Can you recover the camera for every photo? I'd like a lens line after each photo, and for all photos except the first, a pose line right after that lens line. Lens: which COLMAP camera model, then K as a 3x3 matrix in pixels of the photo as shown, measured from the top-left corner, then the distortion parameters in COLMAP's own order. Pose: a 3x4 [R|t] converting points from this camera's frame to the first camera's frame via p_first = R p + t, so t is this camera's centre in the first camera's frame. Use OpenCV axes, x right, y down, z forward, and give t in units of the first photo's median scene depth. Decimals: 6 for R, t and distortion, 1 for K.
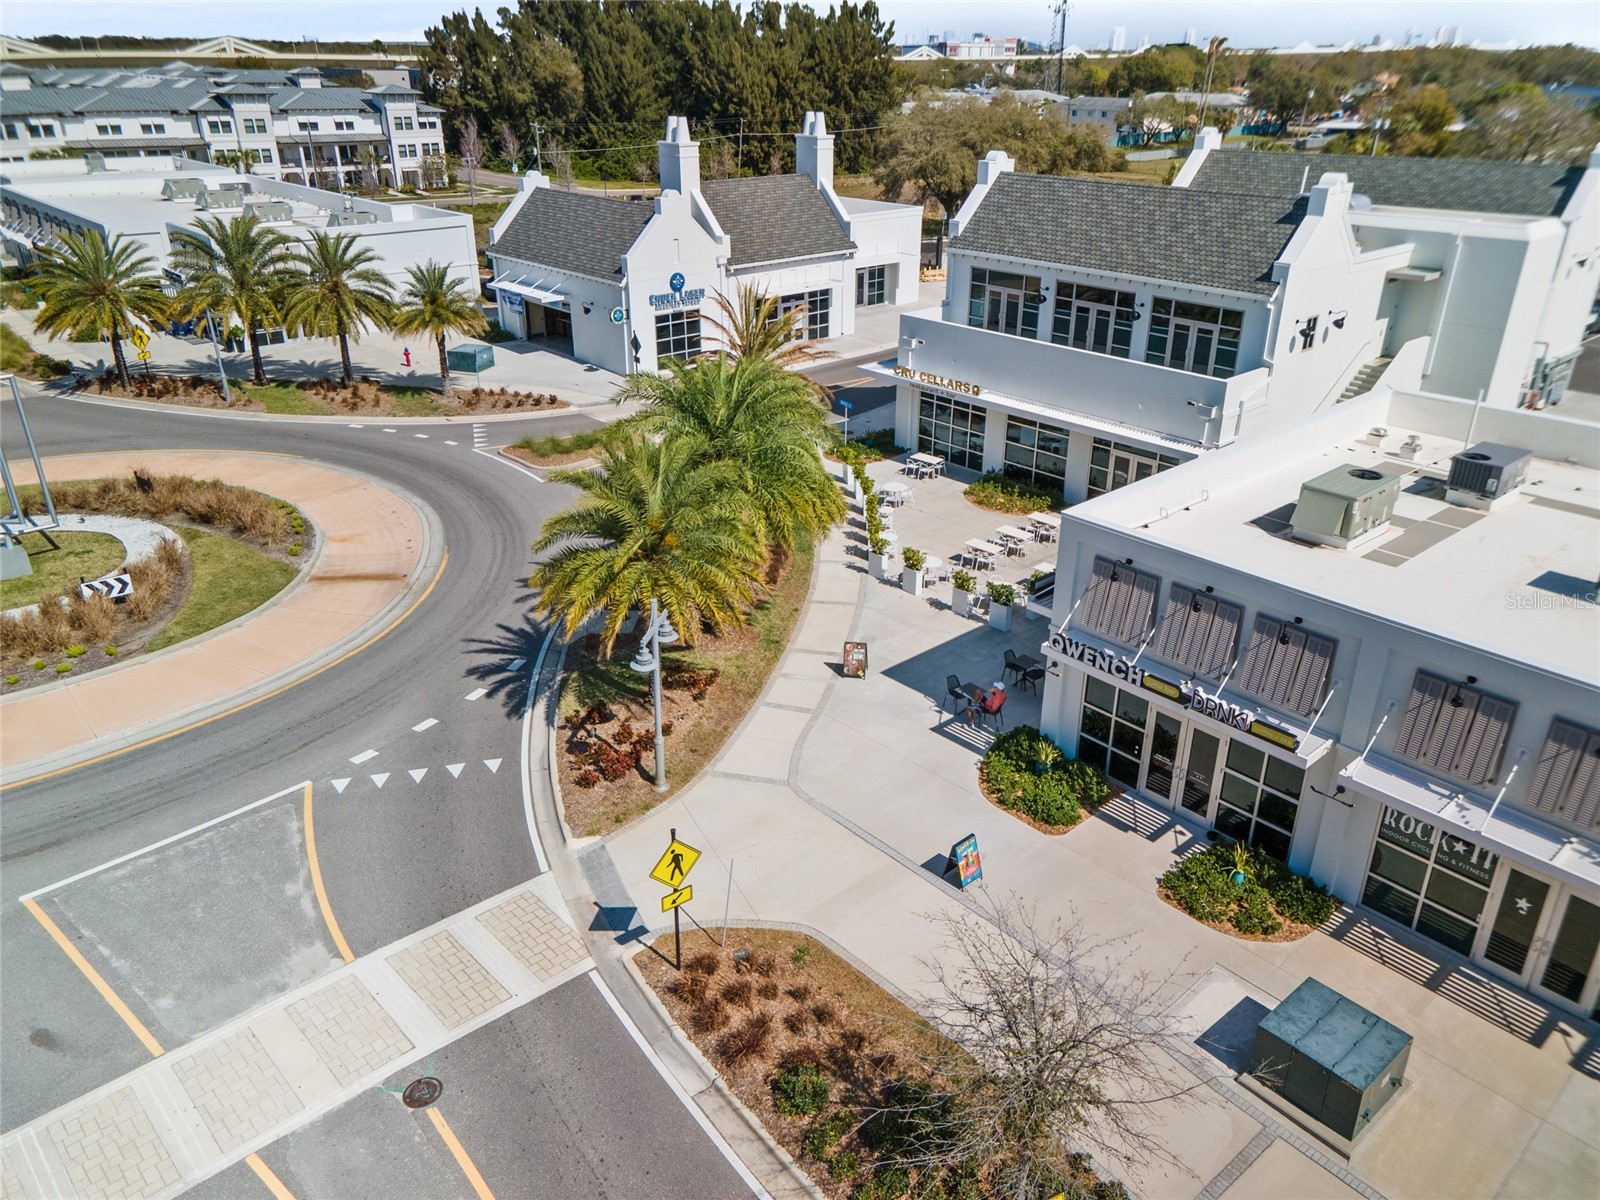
lens RADIAL K [[1141.8, 0, 798.6], [0, 1141.8, 601.0], [0, 0, 1]] dist [0.009777, -0.007287]
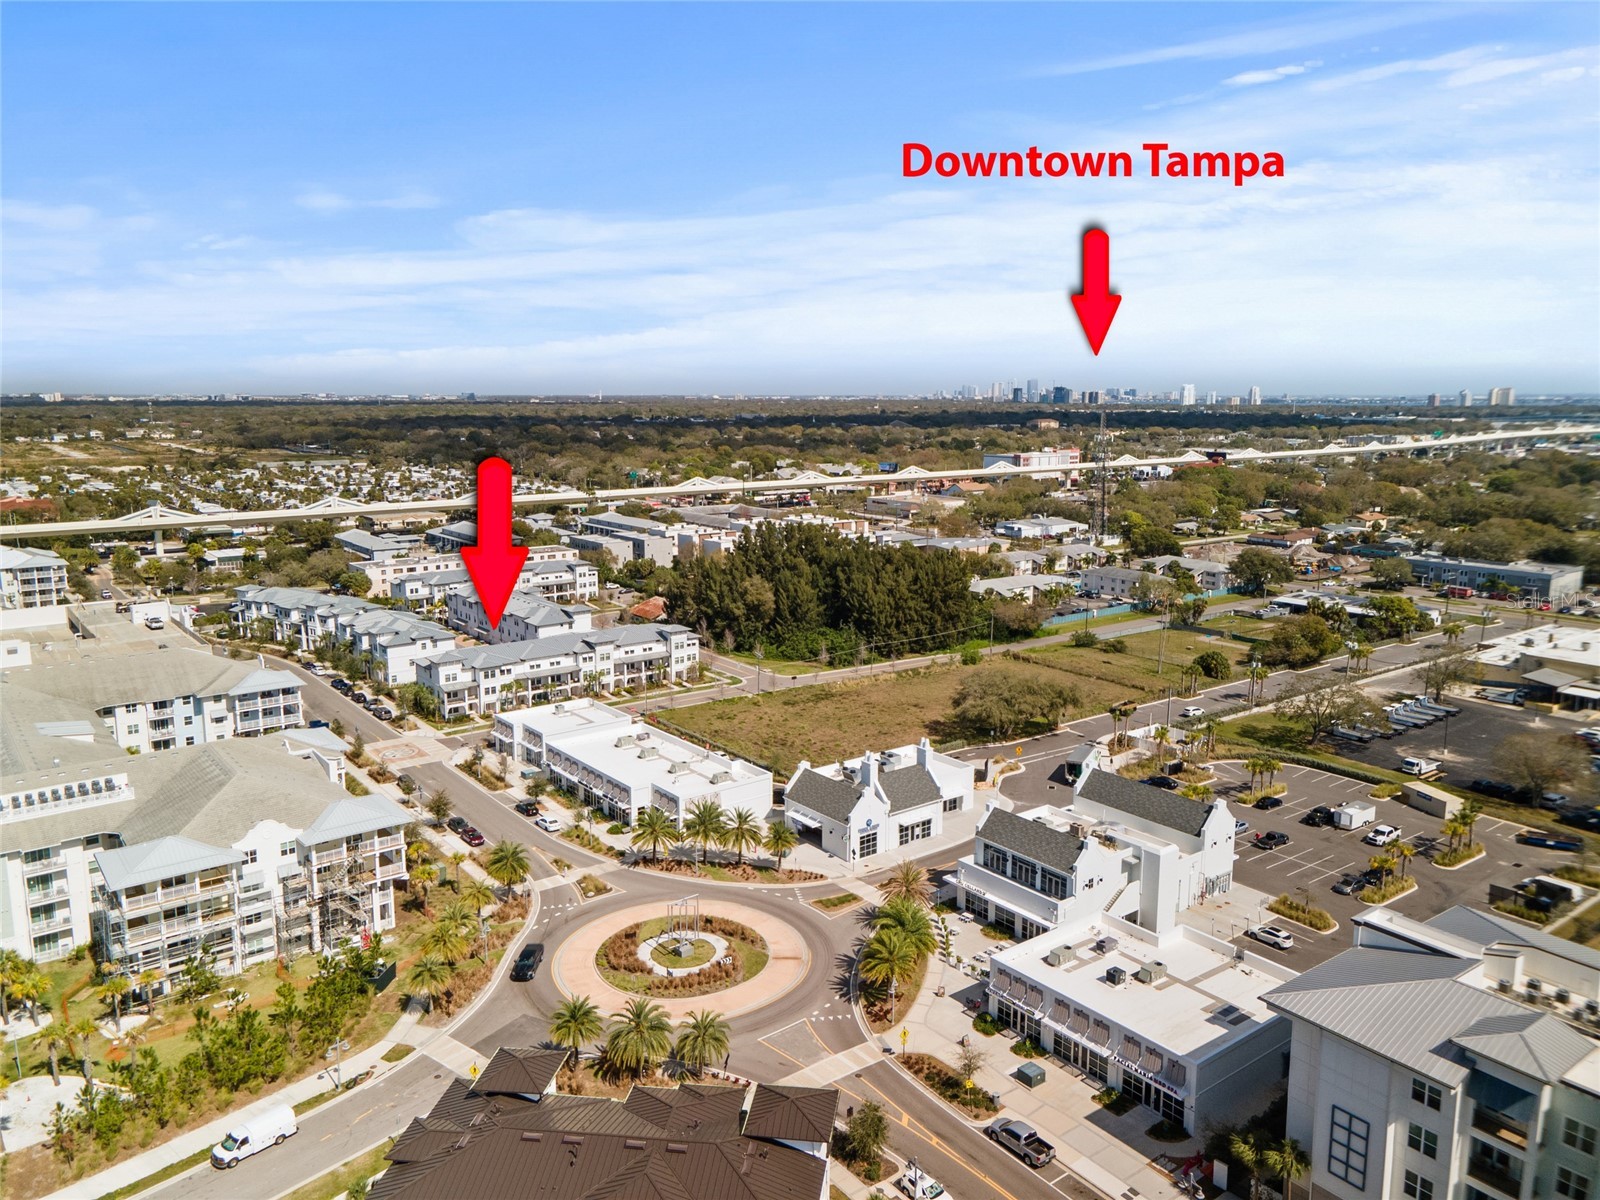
lens RADIAL K [[1141.8, 0, 805.6], [0, 1141.8, 584.9], [0, 0, 1]] dist [0.009777, -0.007287]
pose [[0.997084, 0.011952, -0.075369, -0.084851], [-0.032350, 0.960719, -0.275630, -0.120646], [0.069114, 0.277264, 0.958305, -1.986836]]
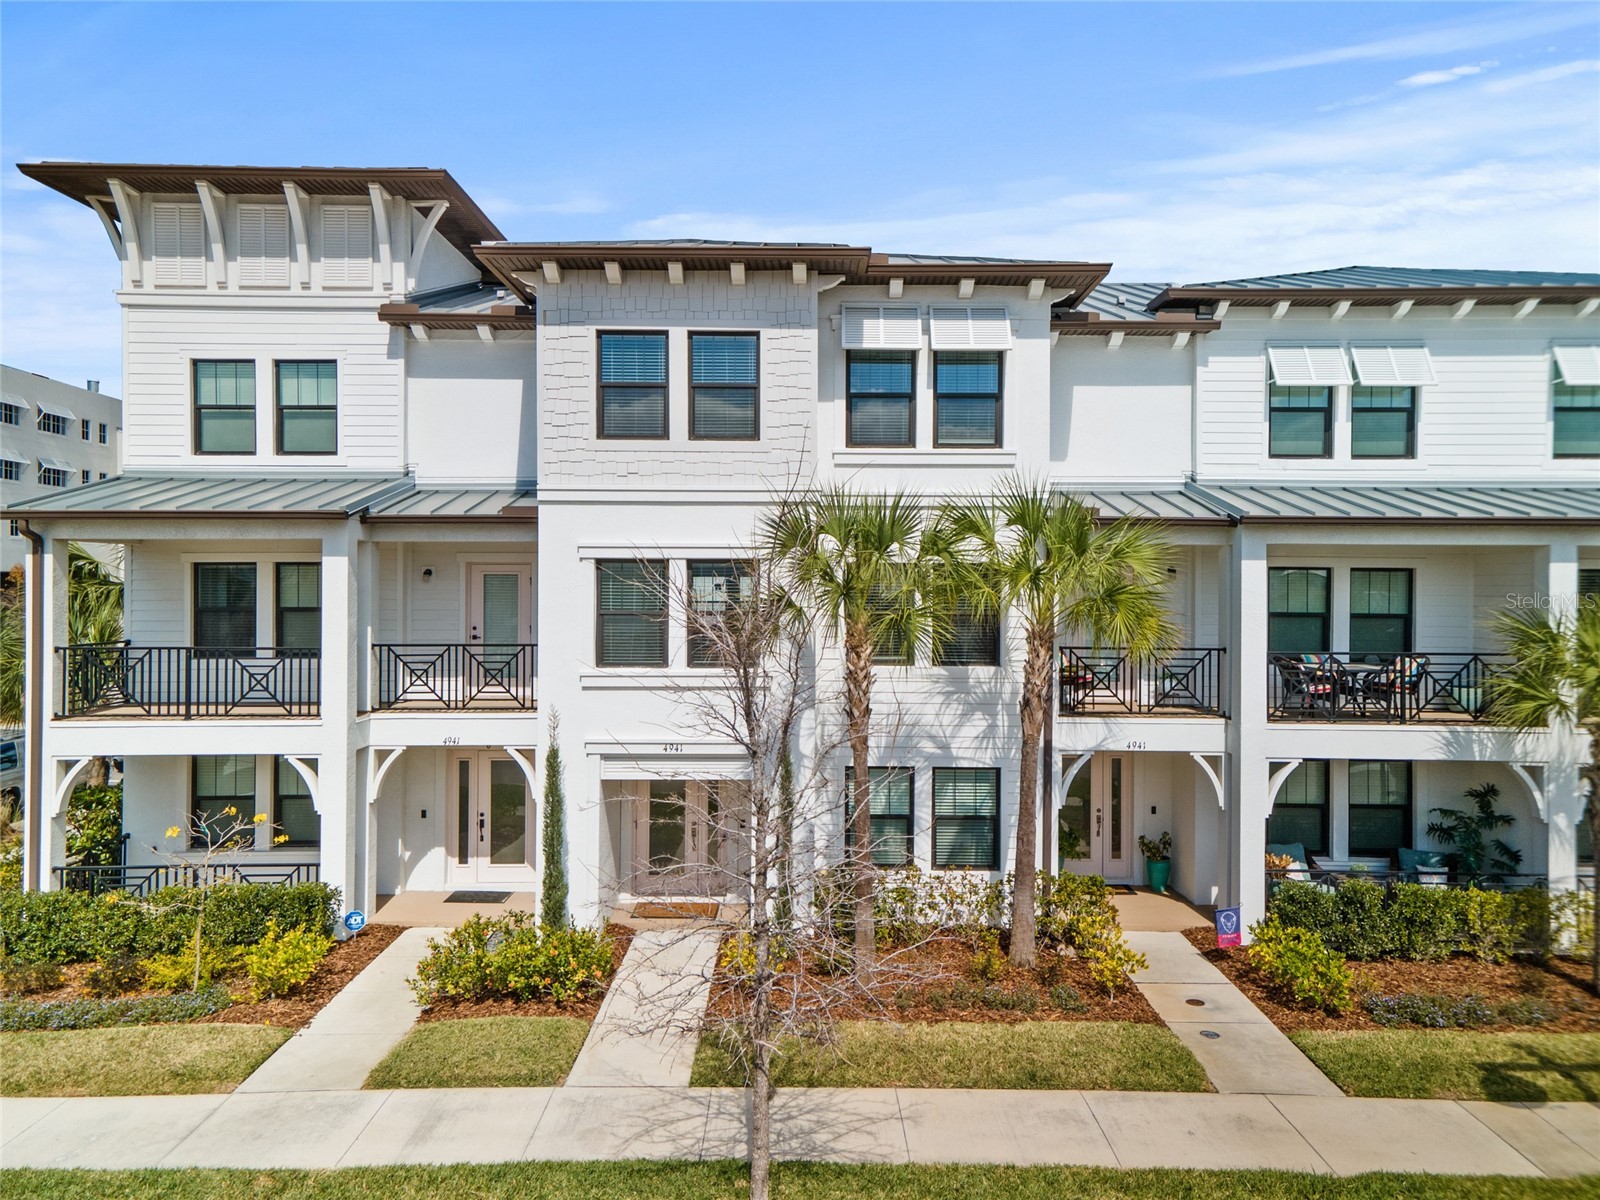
lens RADIAL K [[1141.8, 0, 798.0], [0, 1141.8, 597.1], [0, 0, 1]] dist [0.009777, -0.007287]
pose [[0.749377, 0.007448, -0.662102, -1.453326], [-0.286999, 0.904779, -0.314652, -0.852422], [0.596712, 0.425816, 0.680158, 2.269996]]
